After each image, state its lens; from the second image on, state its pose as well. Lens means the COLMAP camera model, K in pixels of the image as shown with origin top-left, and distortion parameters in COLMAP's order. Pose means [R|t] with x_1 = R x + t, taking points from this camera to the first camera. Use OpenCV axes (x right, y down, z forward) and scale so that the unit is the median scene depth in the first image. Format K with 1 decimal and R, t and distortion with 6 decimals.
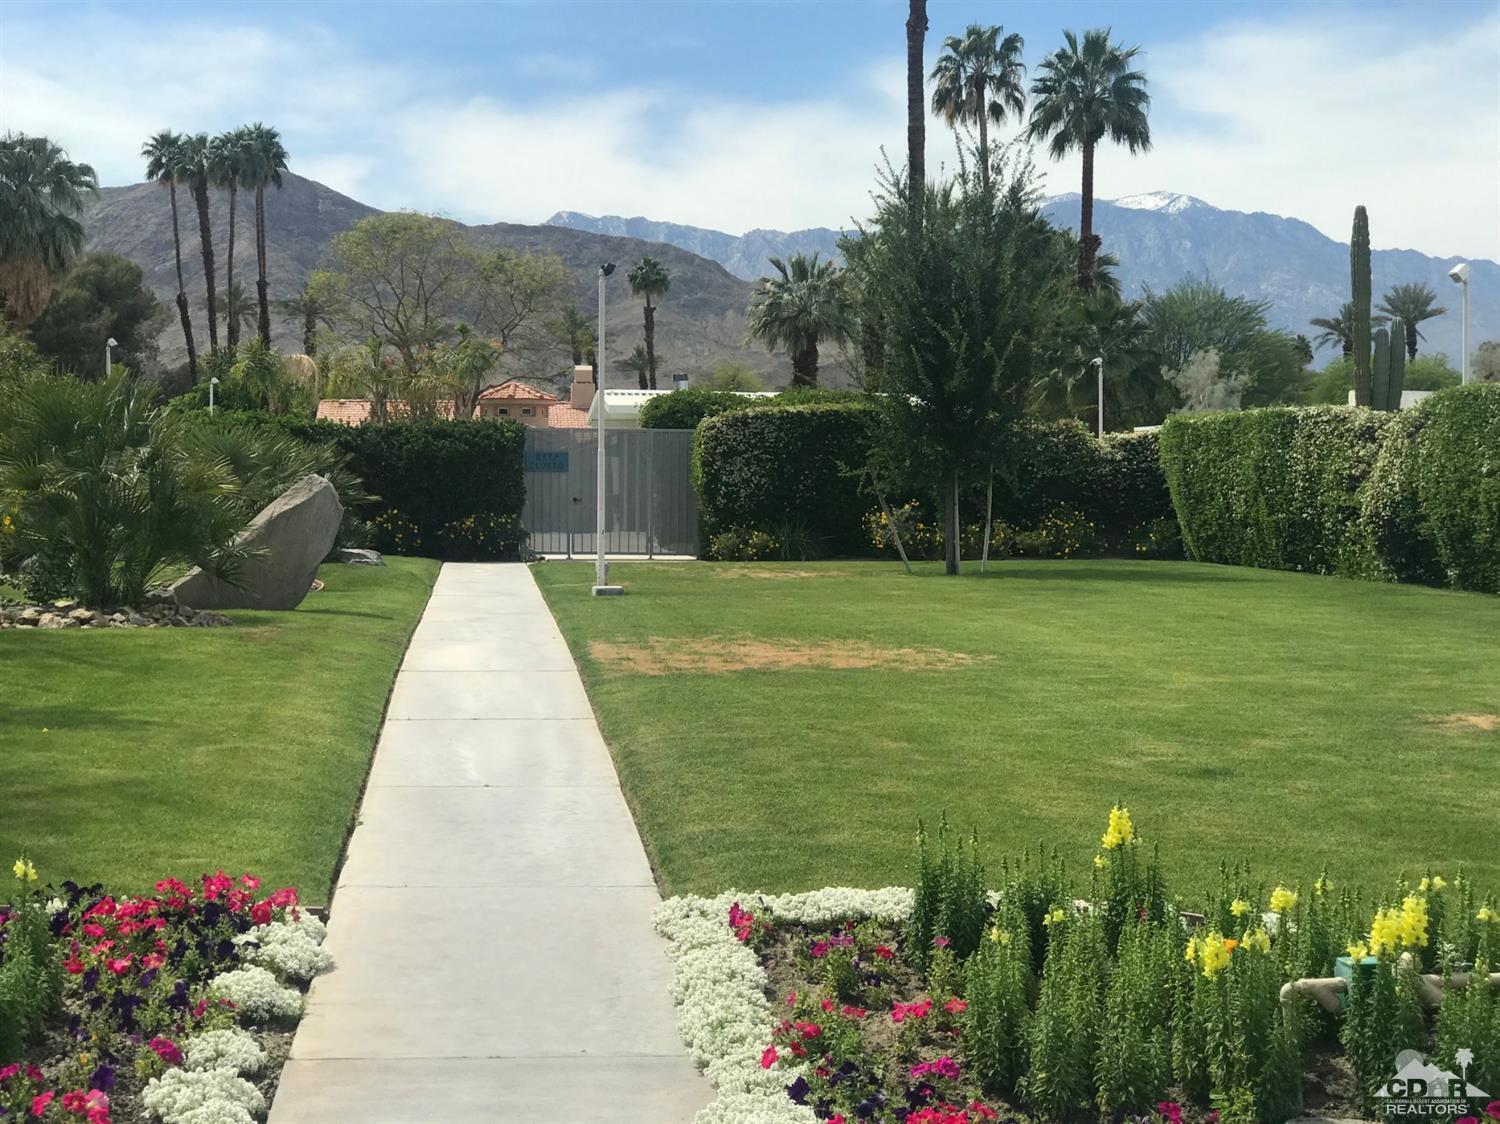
lens RADIAL K [[2725.8, 0, 739.9], [0, 2725.8, 551.4], [0, 0, 1]] dist [0.115171, 0.000000]
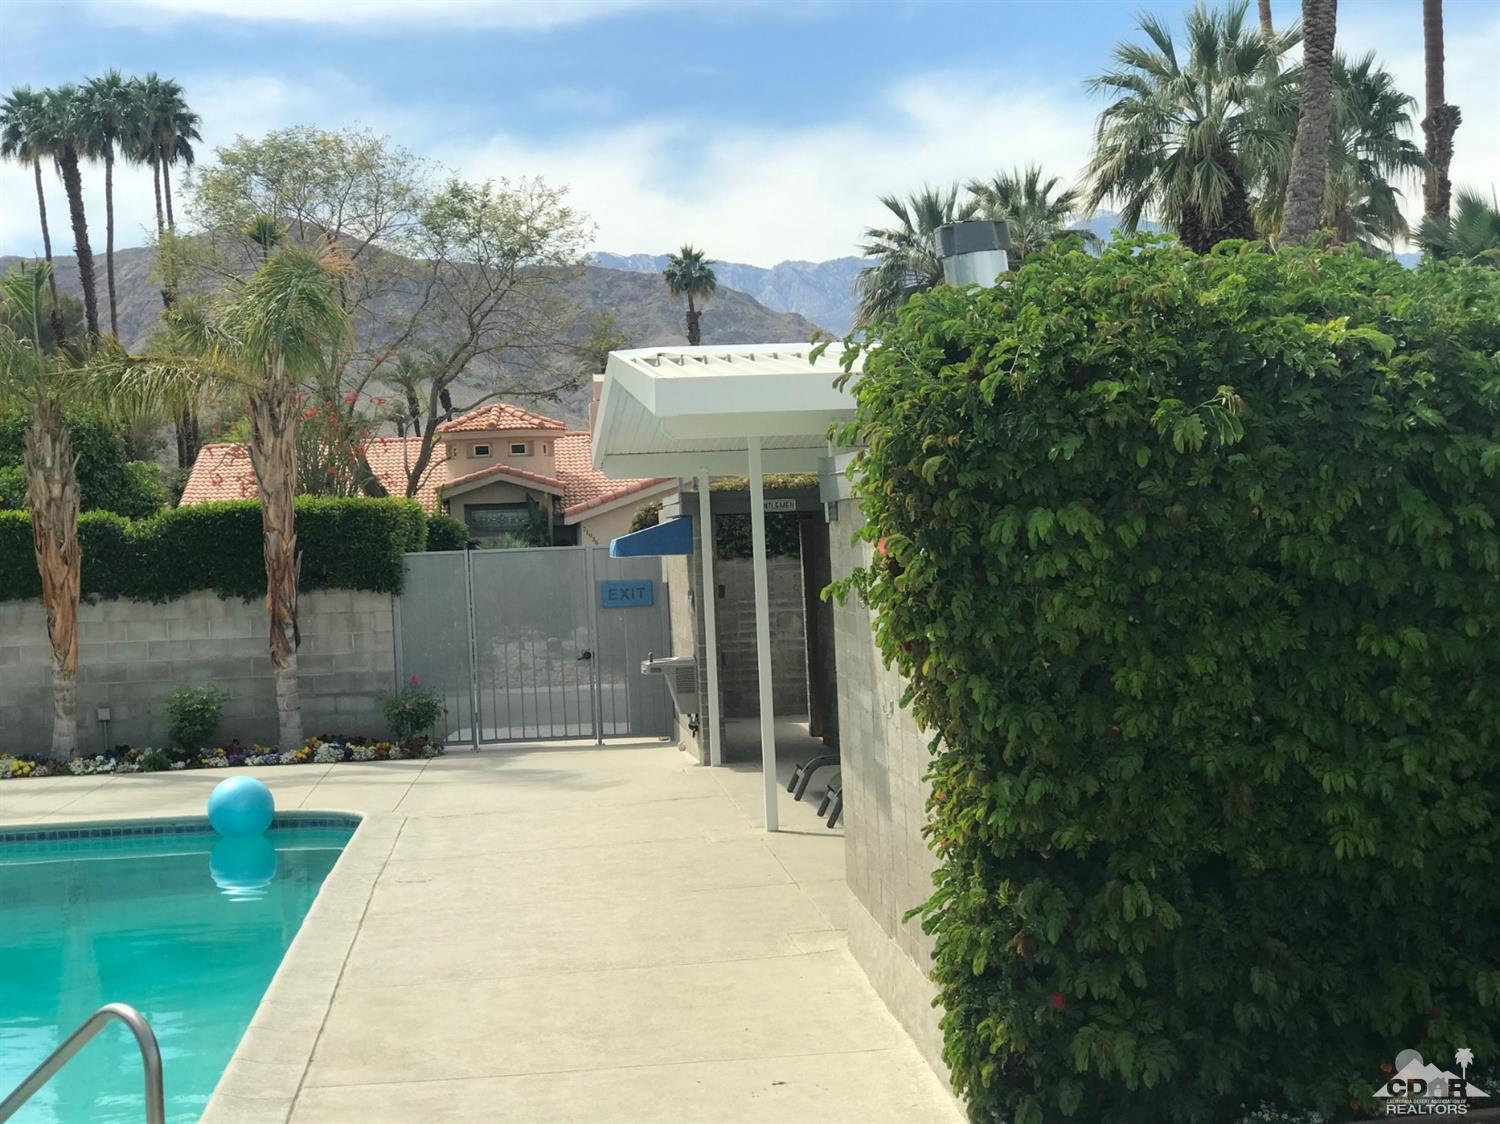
lens RADIAL K [[2725.8, 0, 775.7], [0, 2725.8, 592.8], [0, 0, 1]] dist [0.115171, 0.000000]
pose [[0.998971, -0.045232, -0.003166, -0.016960], [0.045242, 0.998971, 0.003218, -0.016105], [0.003017, -0.003358, 0.999990, 0.342998]]
